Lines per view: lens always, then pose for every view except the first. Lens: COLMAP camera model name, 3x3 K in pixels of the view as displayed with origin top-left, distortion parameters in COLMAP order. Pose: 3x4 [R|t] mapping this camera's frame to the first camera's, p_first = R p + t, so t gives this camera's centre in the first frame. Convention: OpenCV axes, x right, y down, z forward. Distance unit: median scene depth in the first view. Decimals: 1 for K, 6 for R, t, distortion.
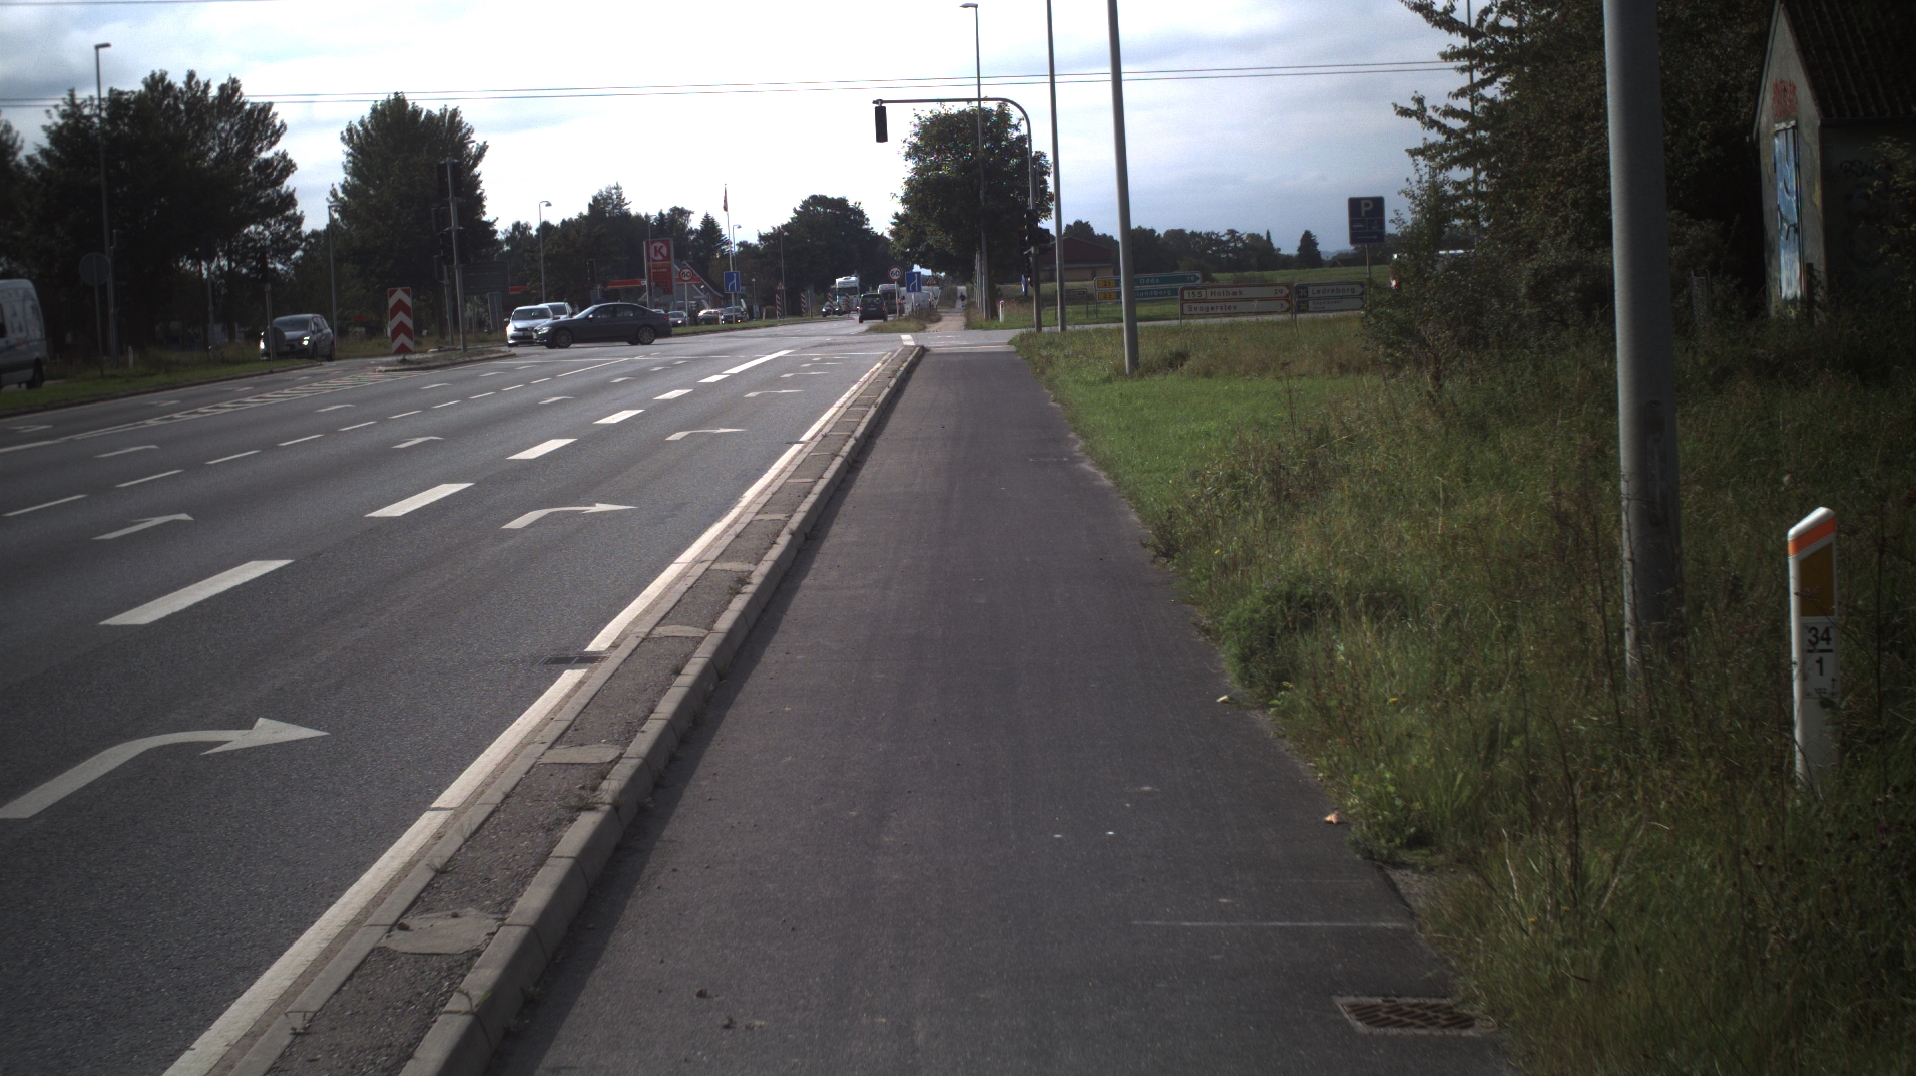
lens RADIAL K [[3569.5, 0, 958.0], [0, 3569.5, 538.0], [0, 0, 1]] dist [-0.262620, 0.098404]
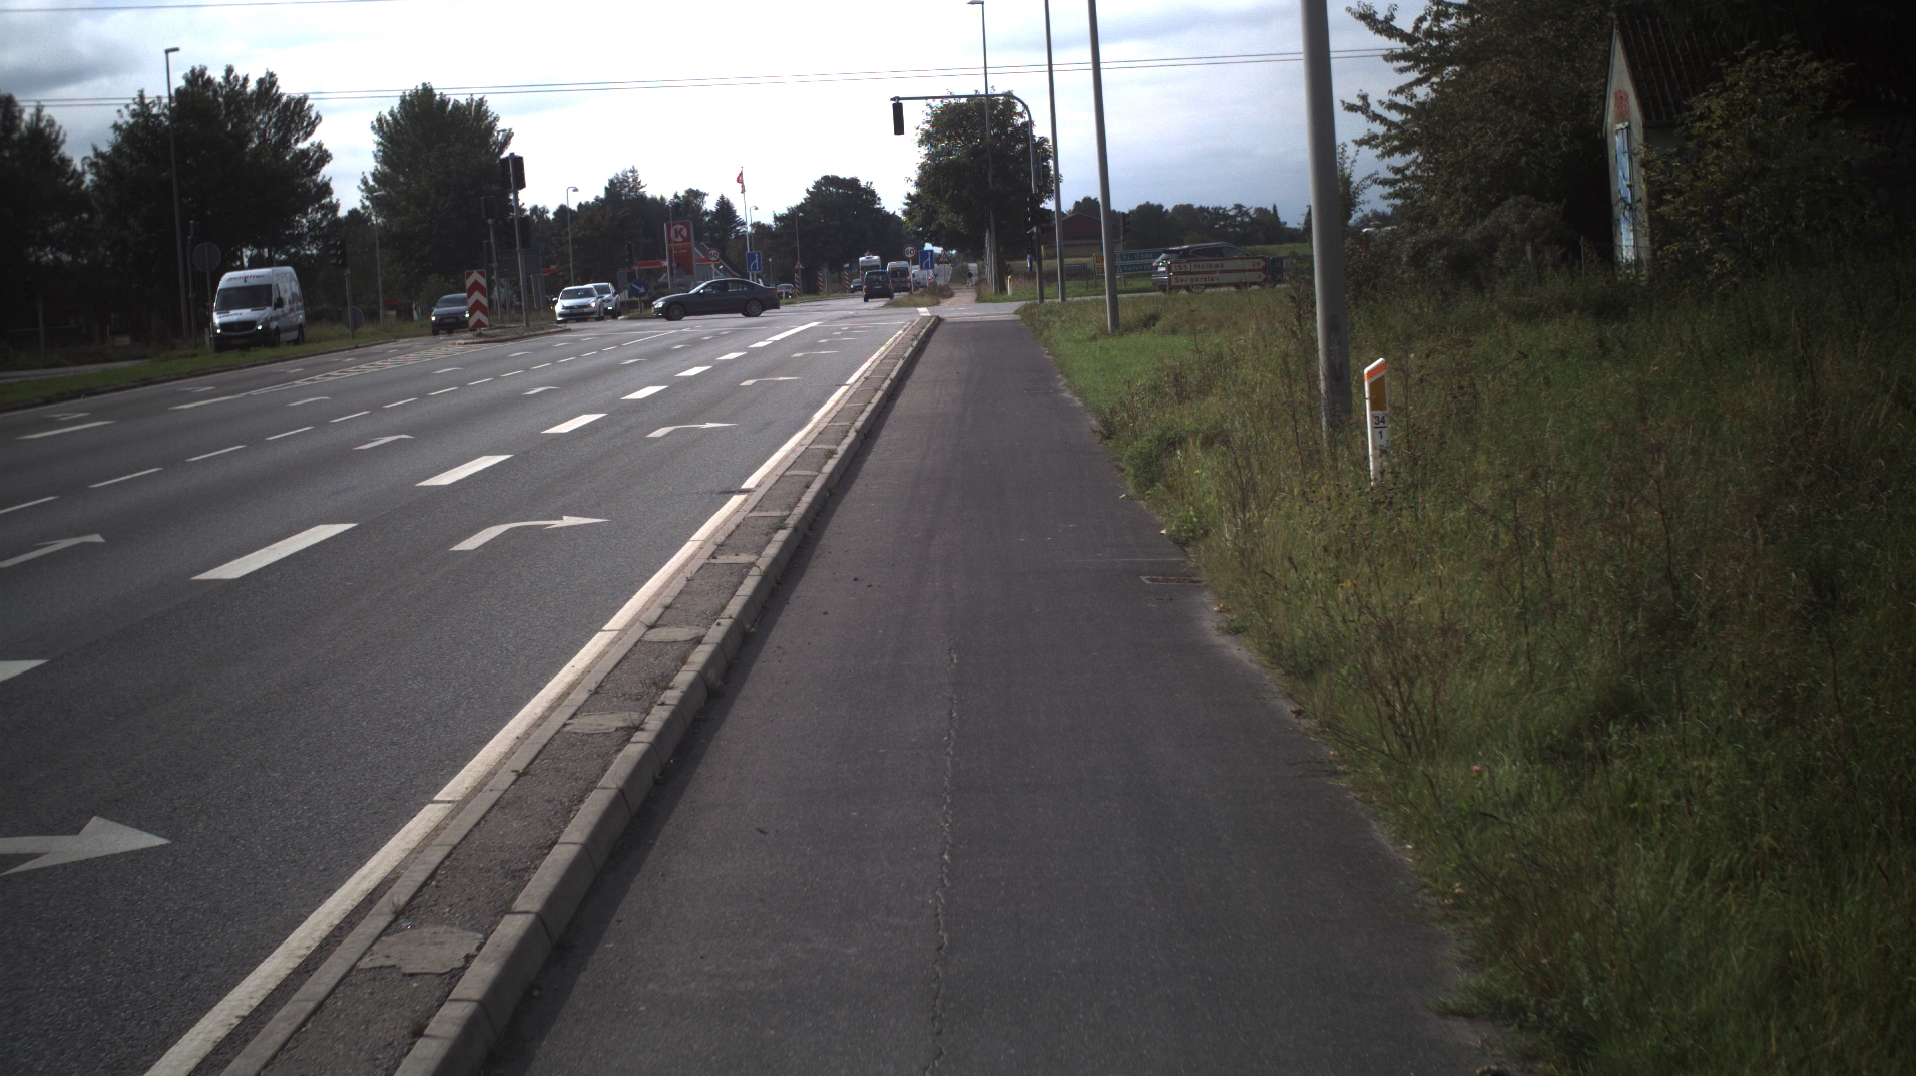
lens RADIAL K [[3569.5, 0, 958.0], [0, 3569.5, 538.0], [0, 0, 1]] dist [-0.262620, 0.098404]
pose [[0.999914, -0.012504, -0.004070, 0.000063], [0.012530, 0.999902, 0.006296, 0.005617], [0.003991, -0.006346, 0.999972, -0.077214]]
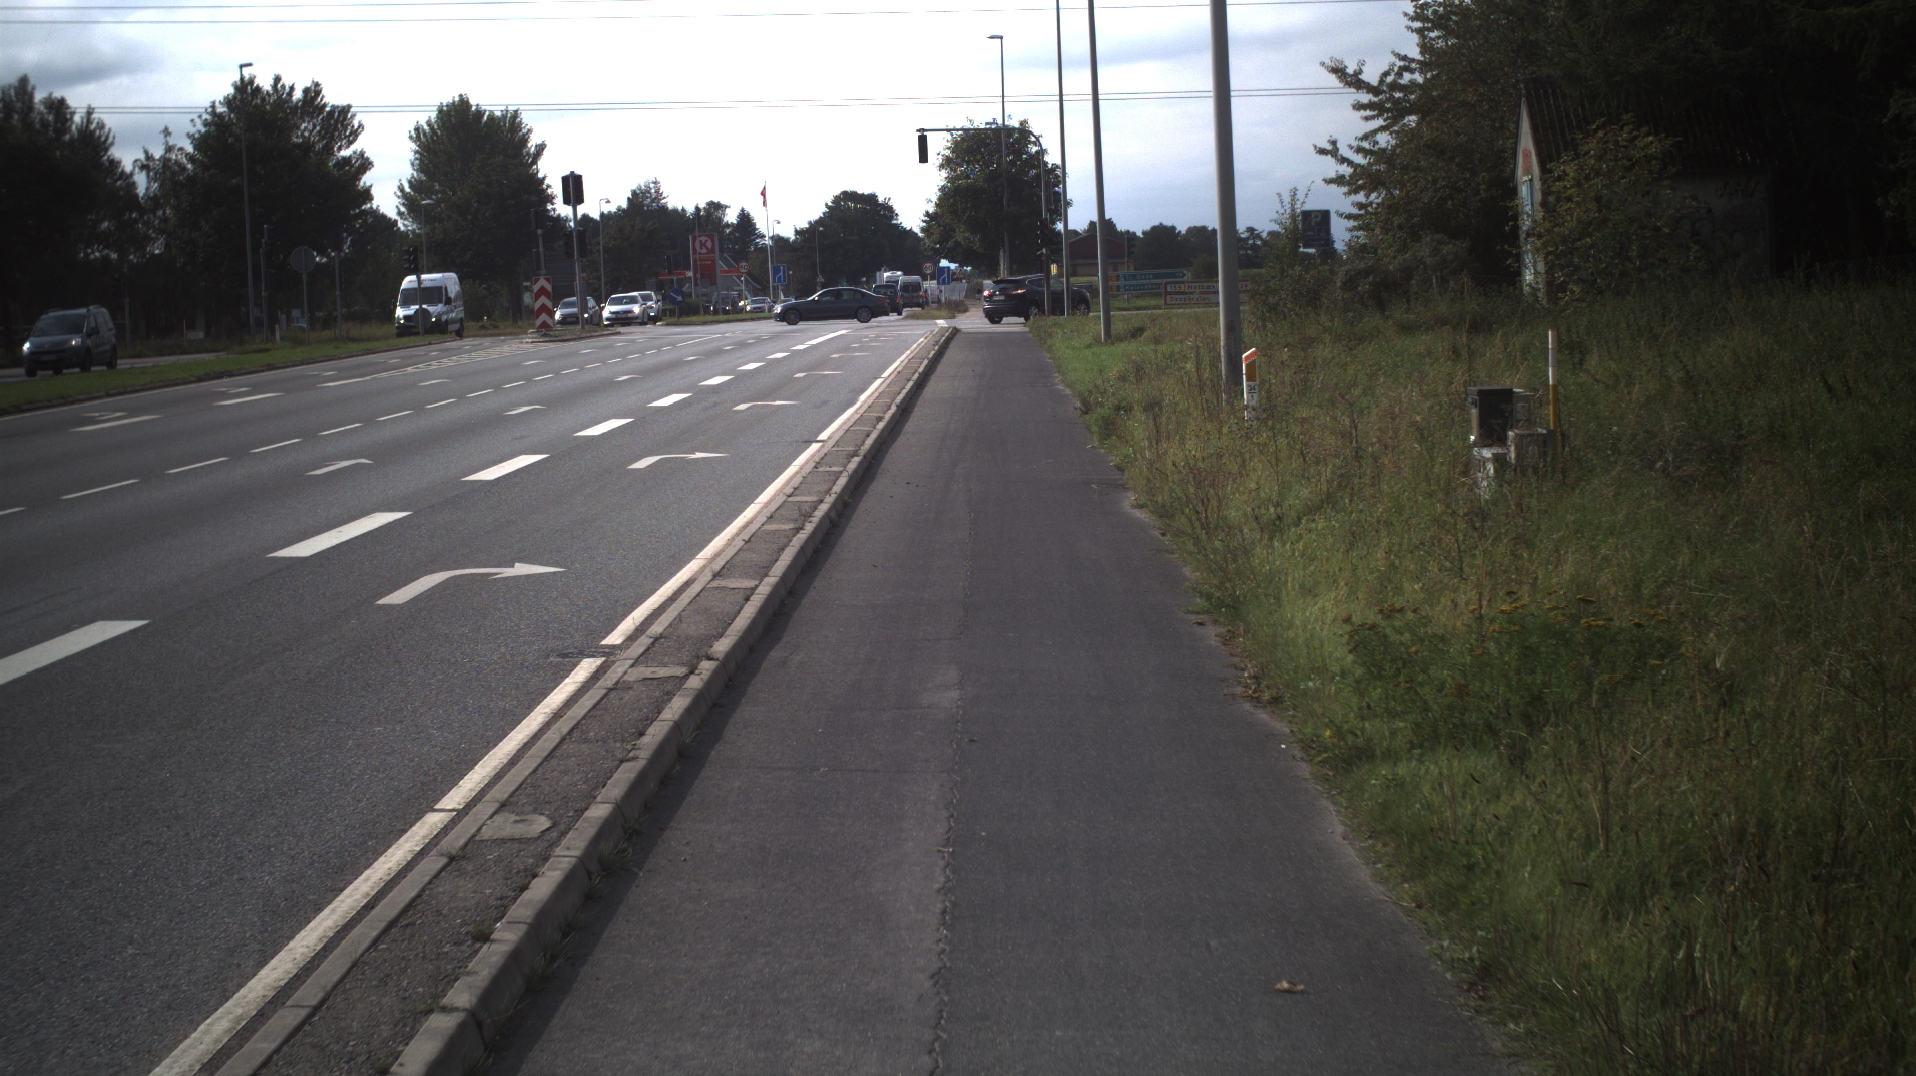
lens RADIAL K [[3569.5, 0, 958.0], [0, 3569.5, 538.0], [0, 0, 1]] dist [-0.262620, 0.098404]
pose [[0.999941, 0.008622, -0.006575, -0.000038], [-0.008611, 0.999961, 0.001763, 0.011023], [0.006590, -0.001706, 0.999977, -0.154416]]
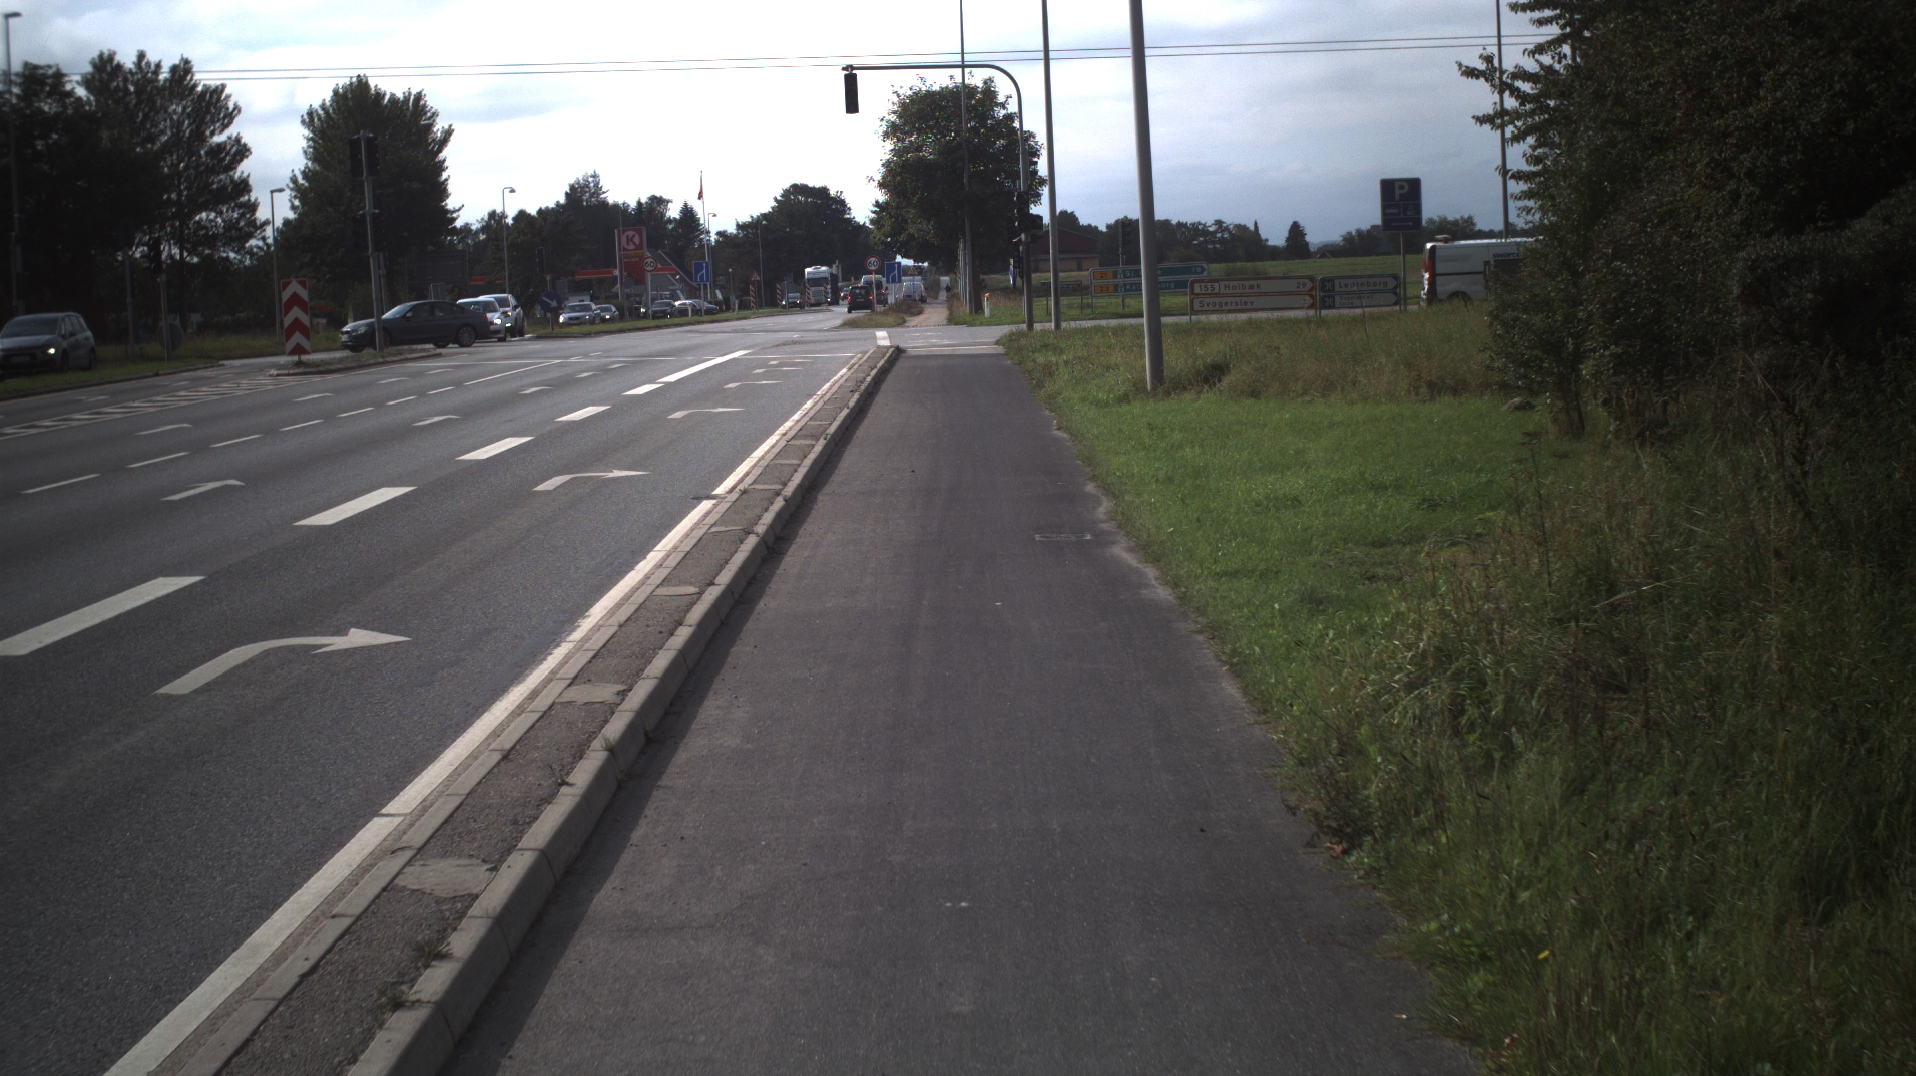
lens RADIAL K [[3569.5, 0, 958.0], [0, 3569.5, 538.0], [0, 0, 1]] dist [-0.262620, 0.098404]
pose [[0.999987, 0.002062, 0.004727, 0.000513], [-0.002074, 0.999994, 0.002679, -0.005699], [-0.004721, -0.002689, 0.999985, 0.077276]]
